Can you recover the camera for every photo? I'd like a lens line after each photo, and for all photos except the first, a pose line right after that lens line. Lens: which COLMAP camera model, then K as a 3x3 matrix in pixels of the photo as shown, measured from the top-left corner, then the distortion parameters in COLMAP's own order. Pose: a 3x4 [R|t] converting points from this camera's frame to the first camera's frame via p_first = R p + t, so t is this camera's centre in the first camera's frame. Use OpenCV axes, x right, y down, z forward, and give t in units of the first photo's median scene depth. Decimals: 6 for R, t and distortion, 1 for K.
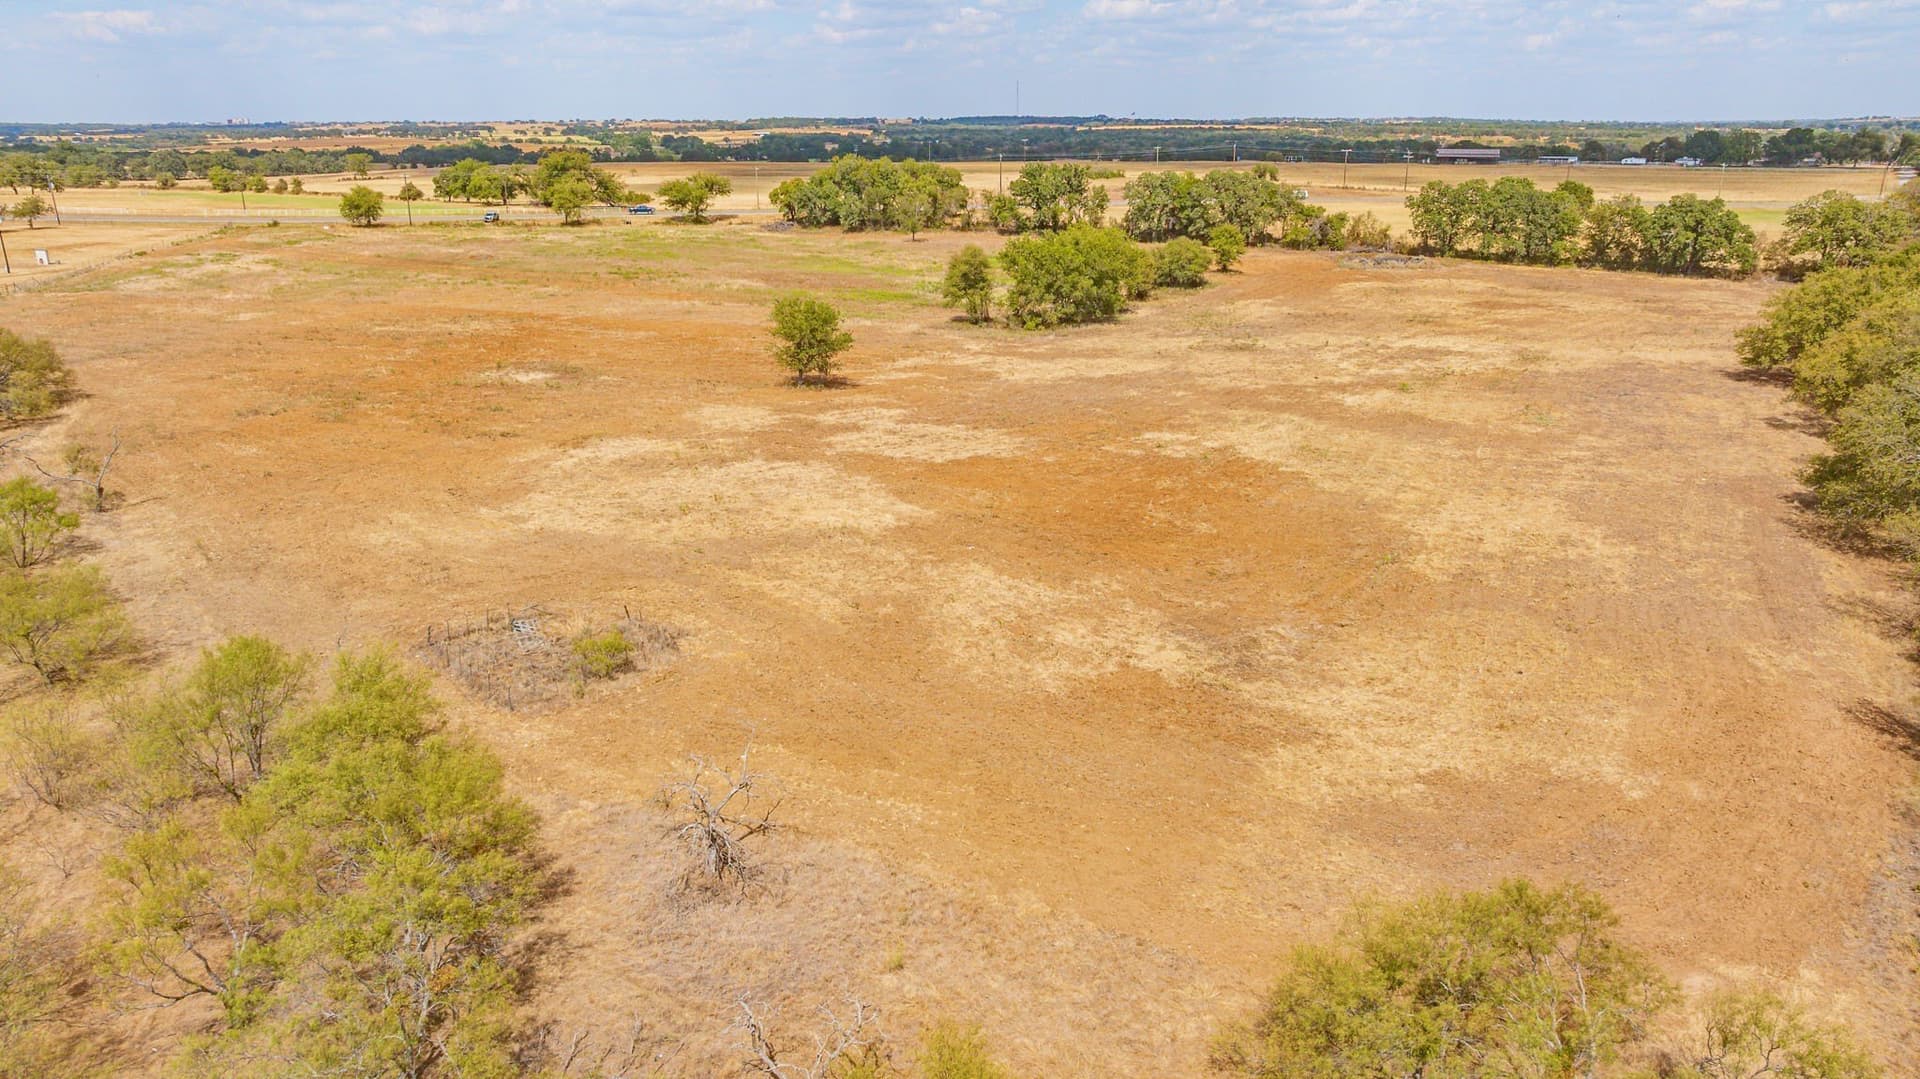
lens RADIAL K [[1377.1, 0, 964.1], [0, 1377.1, 534.3], [0, 0, 1]] dist [-0.057722, 0.058523]
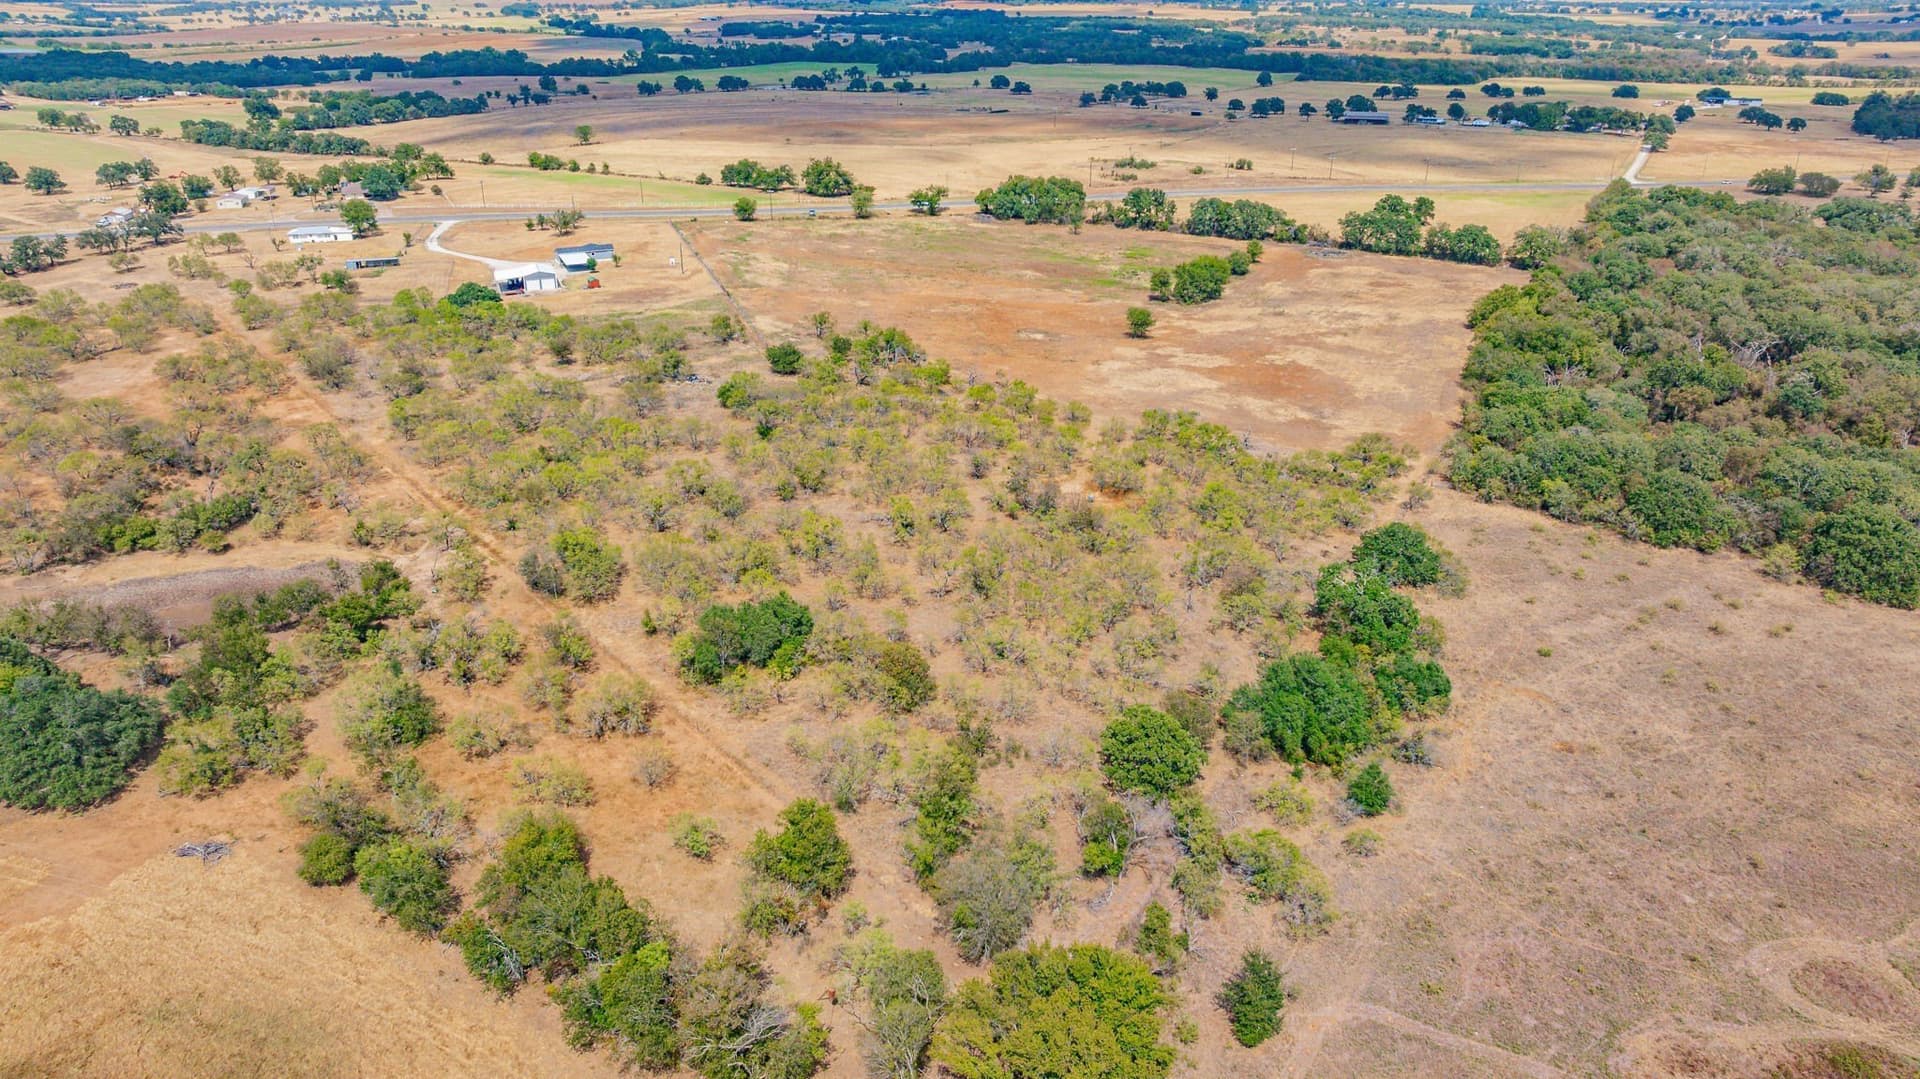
lens RADIAL K [[1377.1, 0, 961.4], [0, 1377.1, 534.9], [0, 0, 1]] dist [-0.057722, 0.058523]
pose [[0.997371, -0.025734, 0.067737, -0.418120], [0.018887, 0.994823, 0.099857, 0.003206], [-0.069956, -0.098315, 0.992693, -1.112062]]
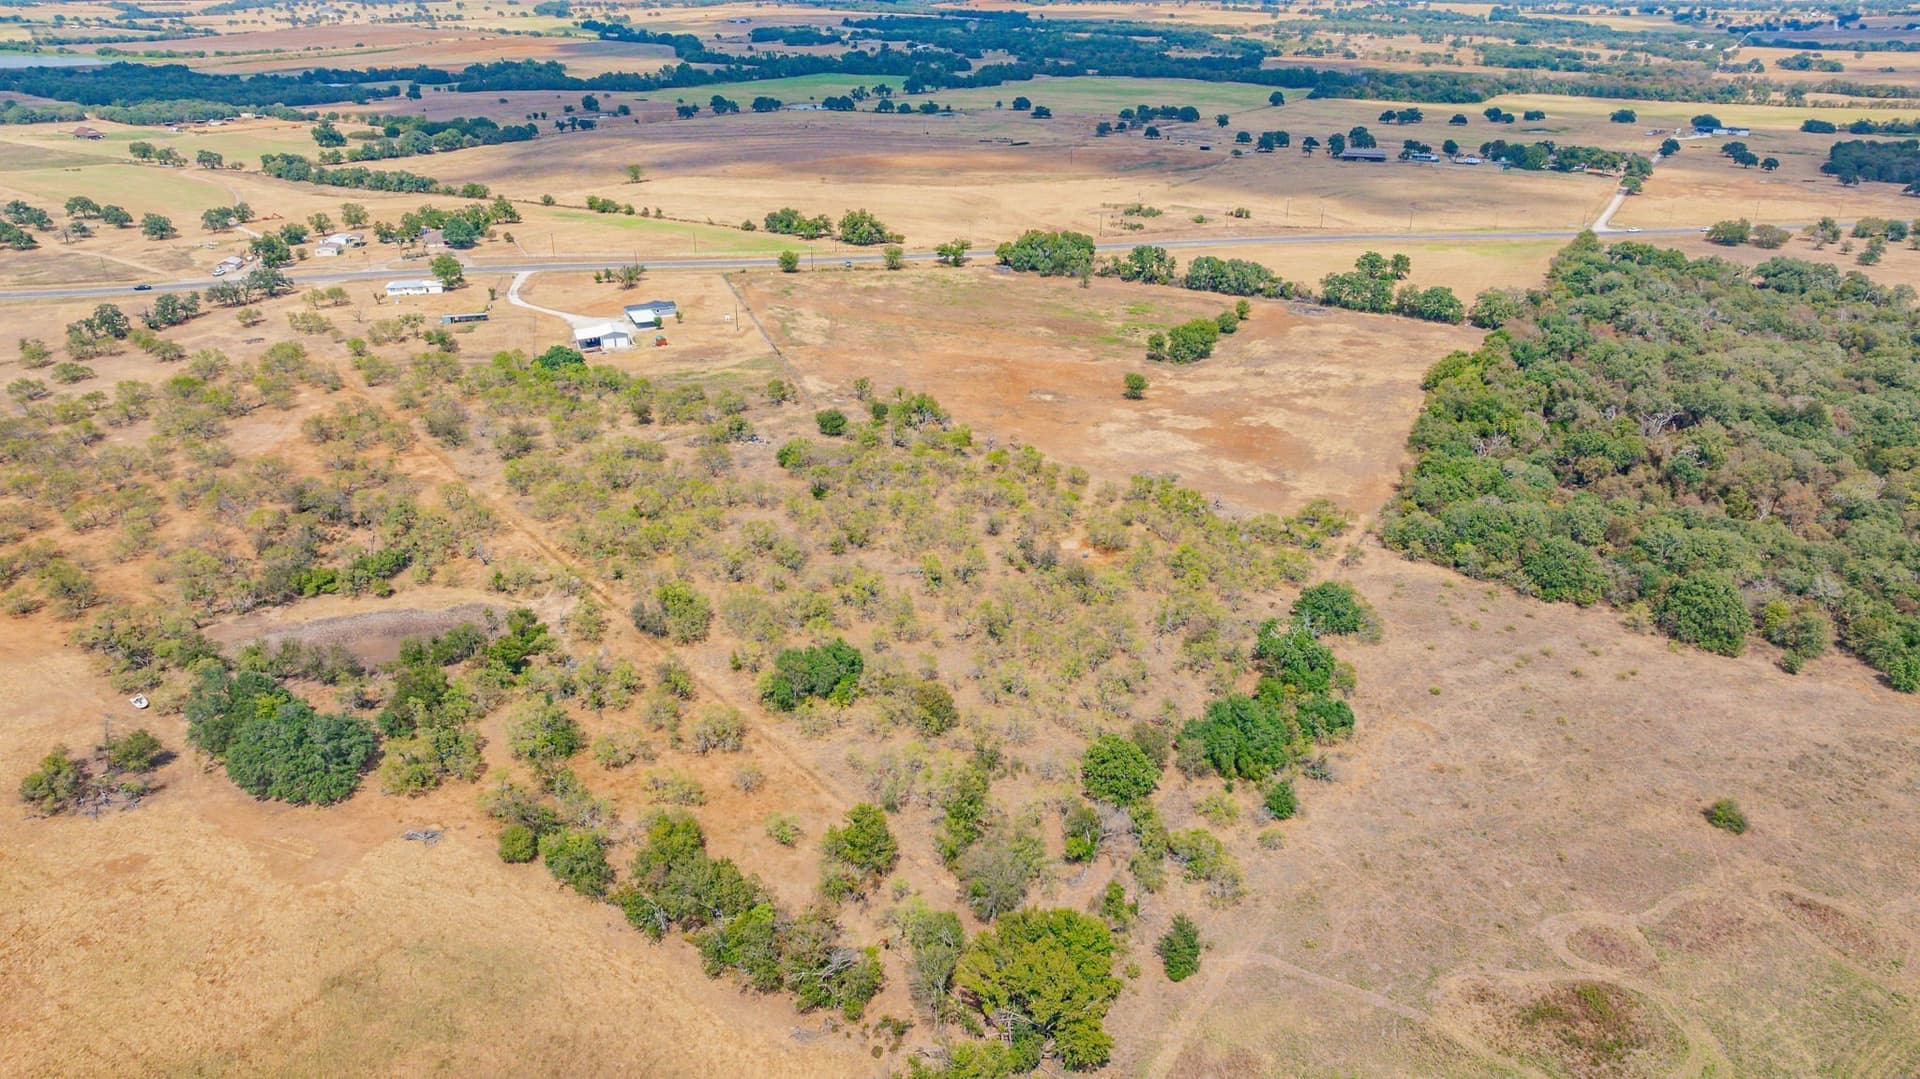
lens RADIAL K [[1377.1, 0, 957.1], [0, 1377.1, 538.3], [0, 0, 1]] dist [-0.057722, 0.058523]
pose [[0.998596, -0.018950, 0.049458, -0.433569], [0.013263, 0.993518, 0.112898, -0.095735], [-0.051277, -0.112083, 0.992375, -1.388026]]
